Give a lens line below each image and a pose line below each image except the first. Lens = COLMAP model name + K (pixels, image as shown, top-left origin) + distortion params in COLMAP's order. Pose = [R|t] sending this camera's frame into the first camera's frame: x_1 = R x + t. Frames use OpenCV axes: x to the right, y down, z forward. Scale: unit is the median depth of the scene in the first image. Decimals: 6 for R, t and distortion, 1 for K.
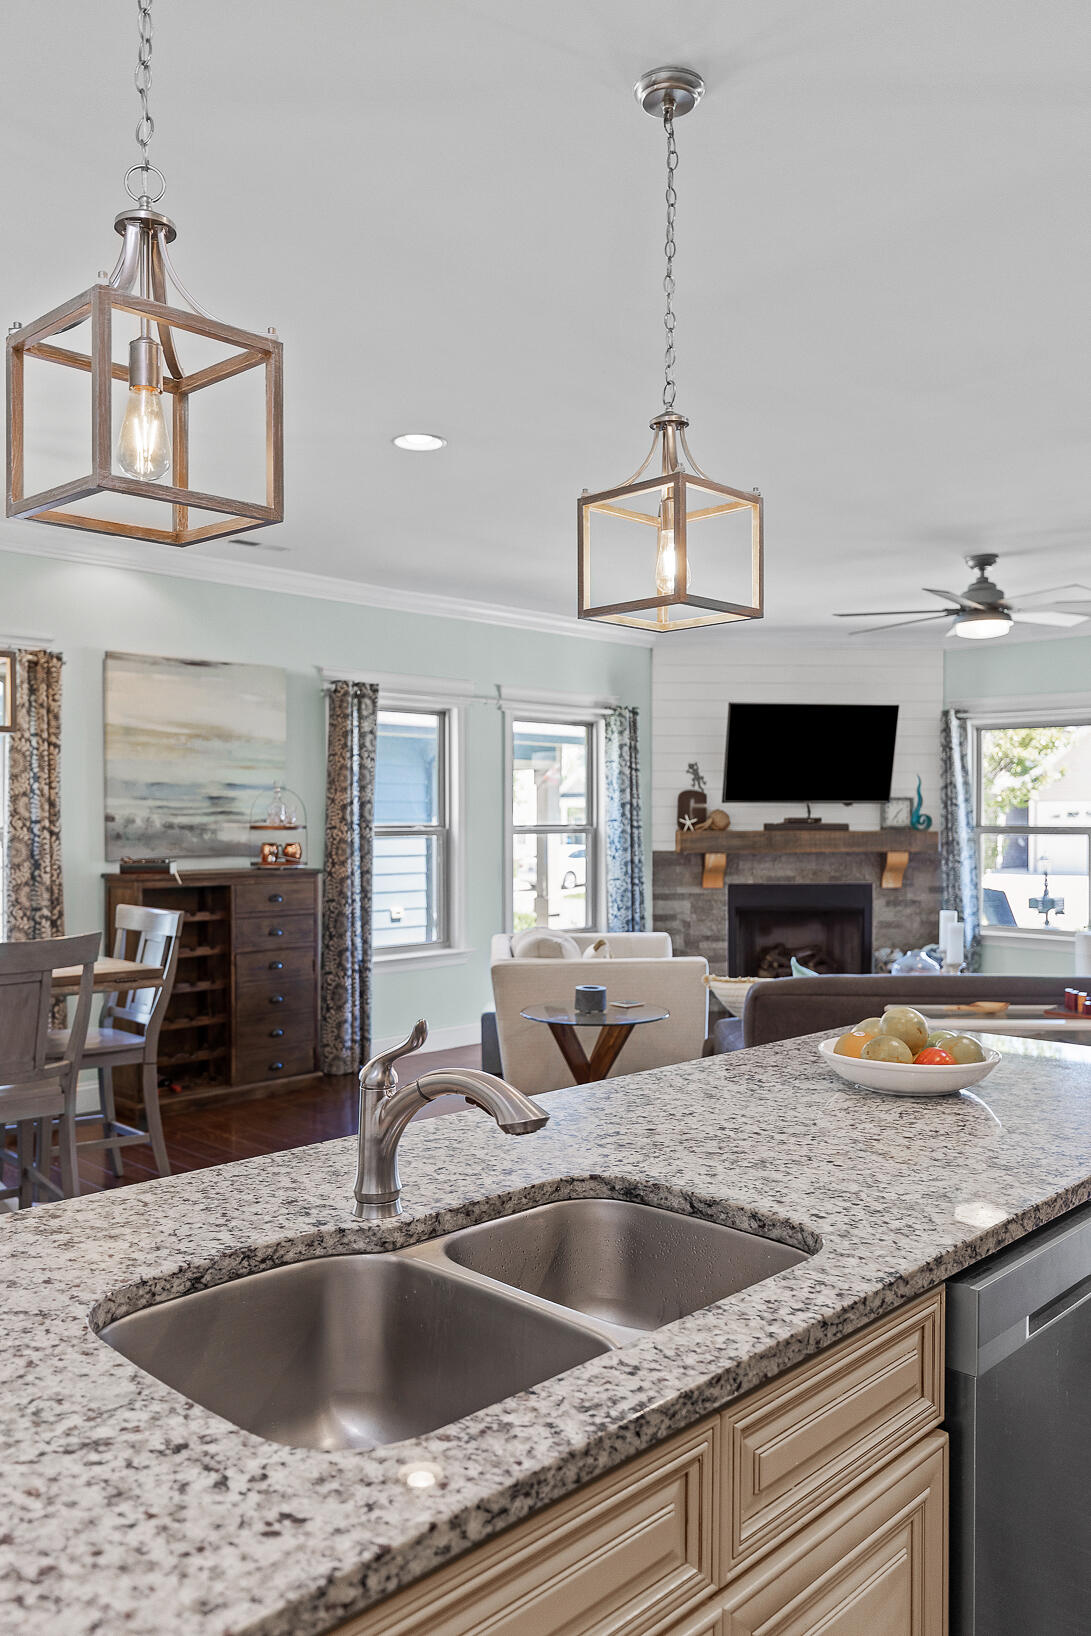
lens RADIAL K [[1270.4, 0, 545.3], [0, 1270.4, 818.4], [0, 0, 1]] dist [-0.003504, -0.000460]
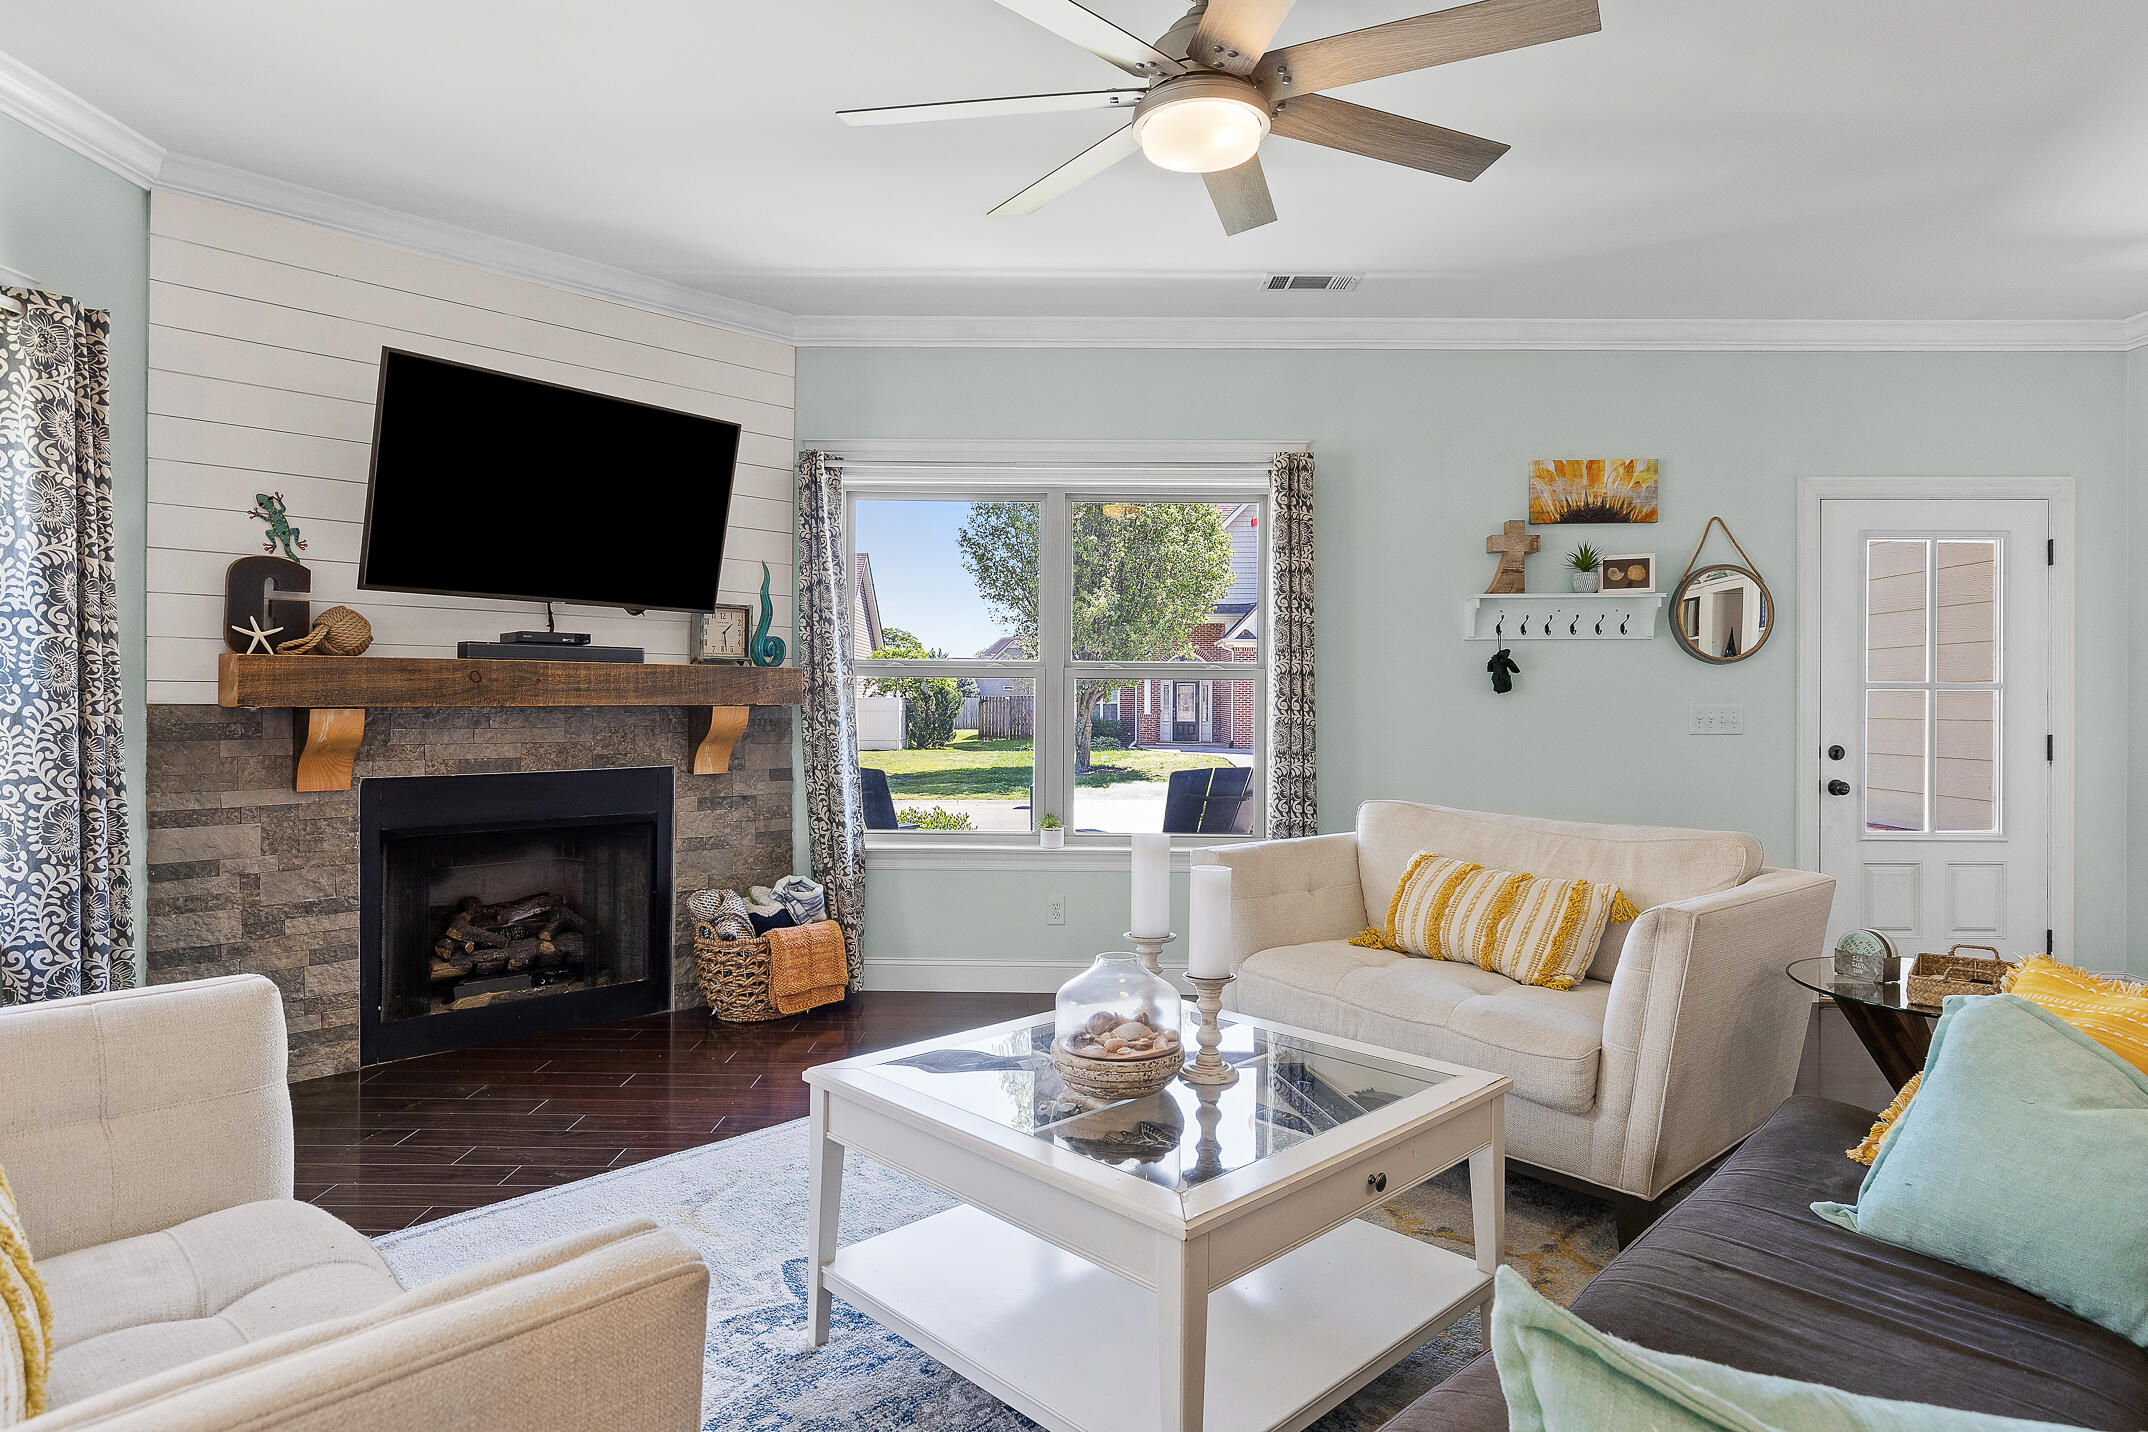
lens RADIAL K [[1226.6, 0, 1079.3], [0, 1226.6, 699.6], [0, 0, 1]] dist [0.000858, 0.000534]
pose [[0.725774, 0.003184, 0.687926, 0.032153], [-0.003399, 0.999994, -0.001043, 0.023743], [-0.687925, -0.001582, 0.725780, 0.527146]]
